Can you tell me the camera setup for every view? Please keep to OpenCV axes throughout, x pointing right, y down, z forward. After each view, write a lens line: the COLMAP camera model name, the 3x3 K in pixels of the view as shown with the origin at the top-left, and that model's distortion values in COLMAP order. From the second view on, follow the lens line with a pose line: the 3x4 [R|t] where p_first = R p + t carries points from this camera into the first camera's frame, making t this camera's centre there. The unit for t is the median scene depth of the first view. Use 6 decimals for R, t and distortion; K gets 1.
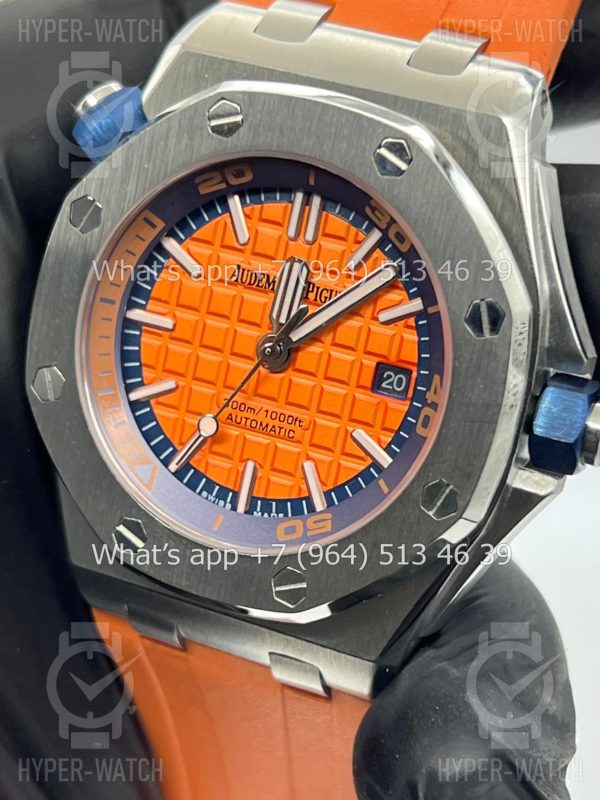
lens RADIAL K [[1908.1, 0, 300.0], [0, 1908.1, 400.0], [0, 0, 1]] dist [0.217085, -0.513605]
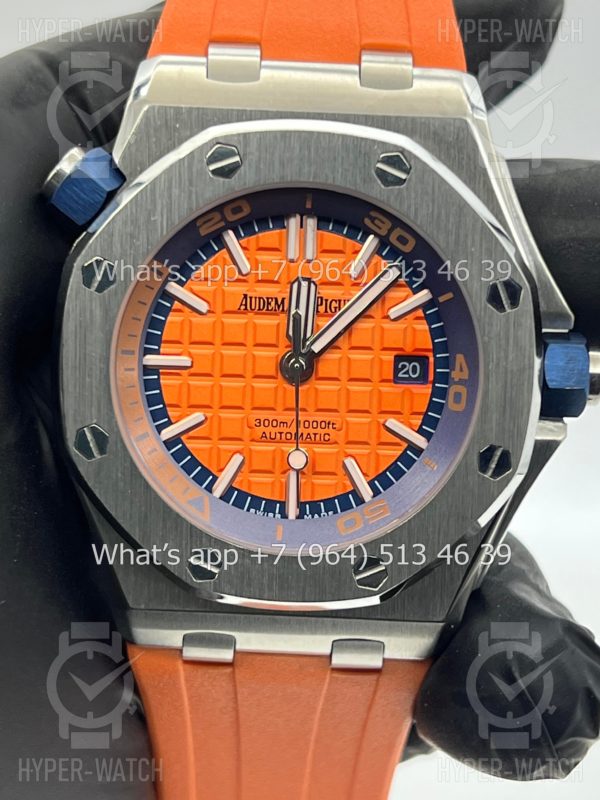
lens RADIAL K [[1908.1, 0, 300.0], [0, 1908.1, 400.0], [0, 0, 1]] dist [0.217085, -0.513605]
pose [[0.919411, -0.207665, 0.334005, -0.378023], [0.210137, 0.977237, 0.029149, -0.037849], [-0.332455, 0.043387, 0.942120, -0.018072]]
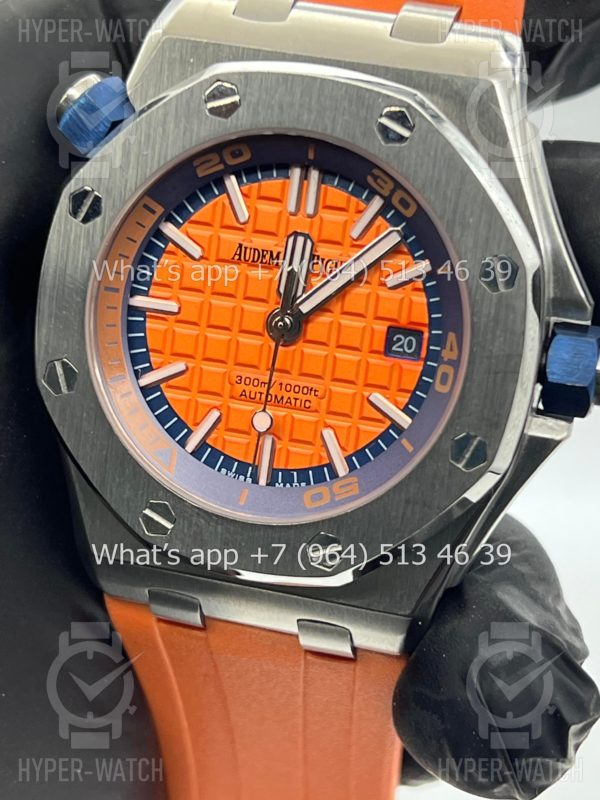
lens RADIAL K [[1908.1, 0, 300.0], [0, 1908.1, 400.0], [0, 0, 1]] dist [0.217085, -0.513605]
pose [[0.987927, -0.087159, 0.128079, -0.140075], [0.087878, 0.996131, 0.000044, 0.015371], [-0.127587, 0.011212, 0.991764, -0.015432]]
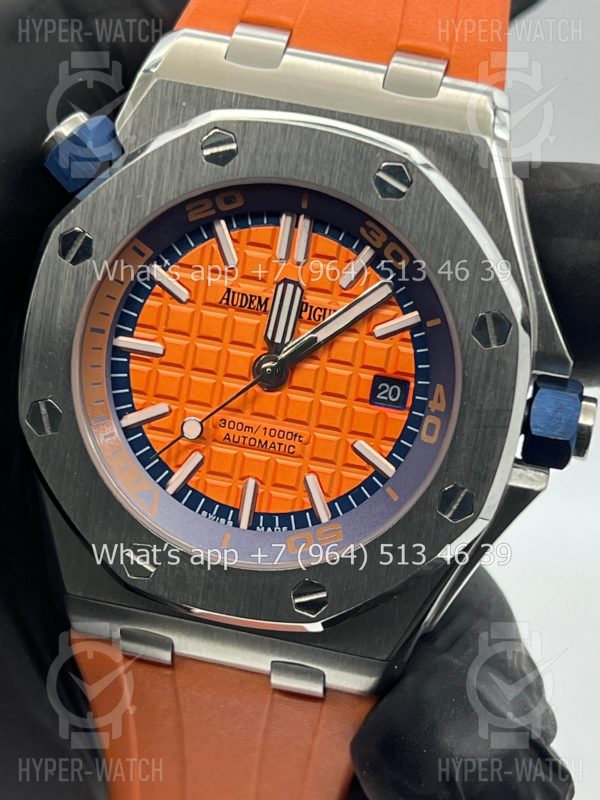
lens RADIAL K [[1908.1, 0, 300.0], [0, 1908.1, 400.0], [0, 0, 1]] dist [0.217085, -0.513605]
pose [[0.972102, -0.067668, 0.224586, -0.231076], [0.063230, 0.997636, 0.026903, -0.036485], [-0.225875, -0.011952, 0.974083, -0.006408]]
